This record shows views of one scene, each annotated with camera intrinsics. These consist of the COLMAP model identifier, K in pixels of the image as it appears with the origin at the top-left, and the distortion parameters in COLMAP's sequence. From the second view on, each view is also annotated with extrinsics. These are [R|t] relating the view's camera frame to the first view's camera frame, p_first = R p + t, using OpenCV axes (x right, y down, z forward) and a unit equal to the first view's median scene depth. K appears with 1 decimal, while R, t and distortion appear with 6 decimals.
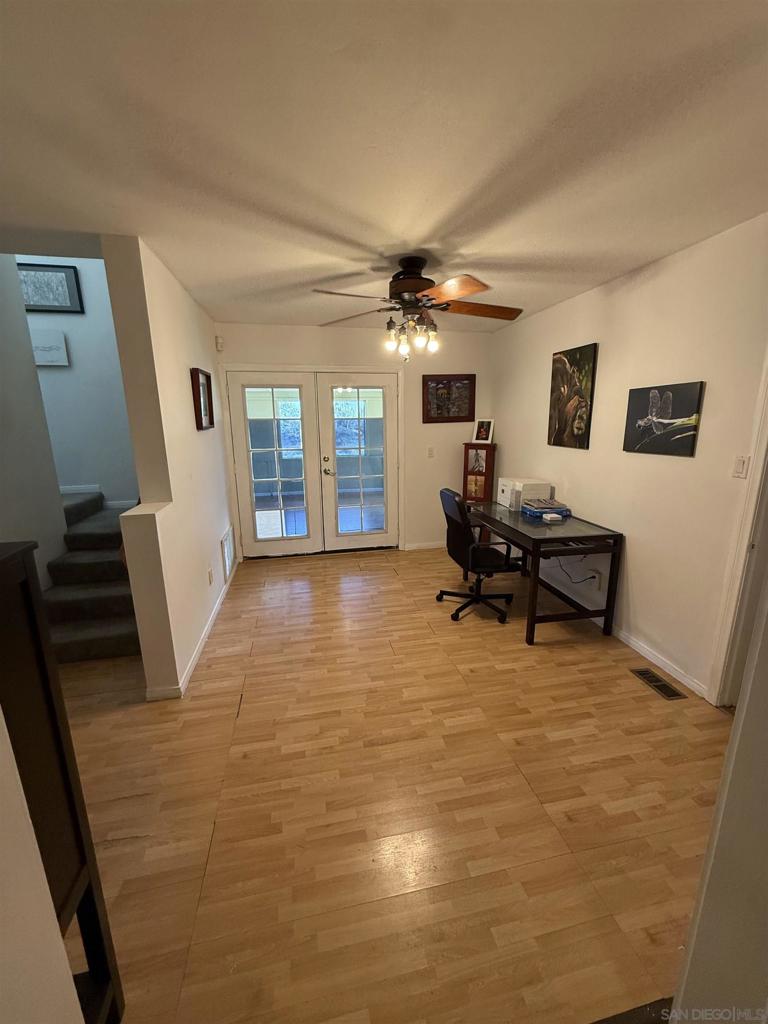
lens RADIAL K [[409.3, 0, 386.7], [0, 409.3, 514.6], [0, 0, 1]] dist [-0.000279, 0.000209]
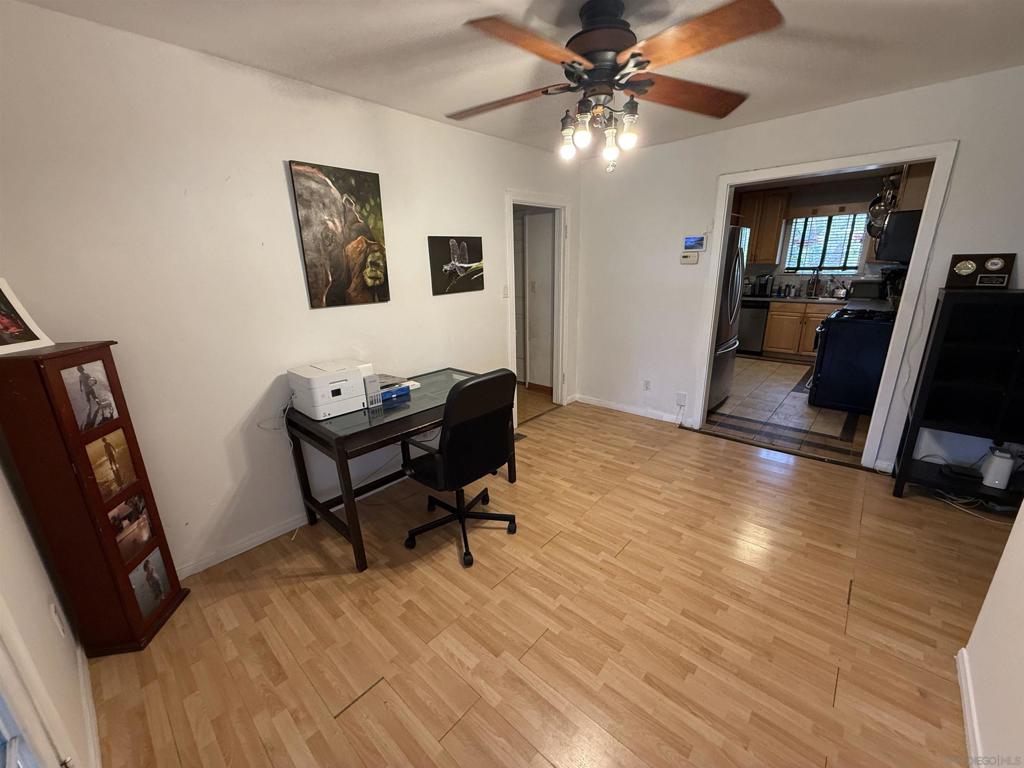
lens RADIAL K [[409.3, 0, 512.4], [0, 409.3, 381.9], [0, 0, 1]] dist [-0.000279, 0.000209]
pose [[-0.590369, -0.206371, 0.780305, -0.408329], [0.211858, 0.893242, 0.396529, -0.322588], [-0.778833, 0.399412, -0.483621, 1.402135]]
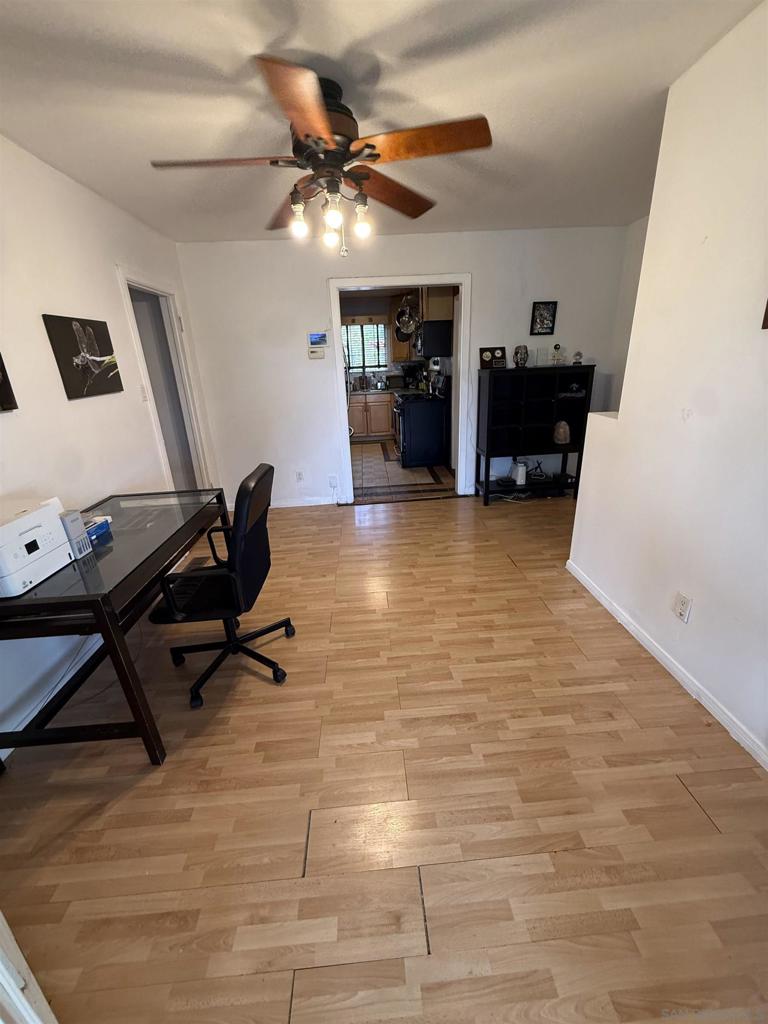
lens RADIAL K [[409.3, 0, 388.2], [0, 409.3, 508.2], [0, 0, 1]] dist [-0.000279, 0.000209]
pose [[-0.988854, -0.001764, 0.148878, -0.123790], [0.080232, 0.836014, 0.542810, -0.343136], [-0.125421, 0.548705, -0.826554, 1.622413]]
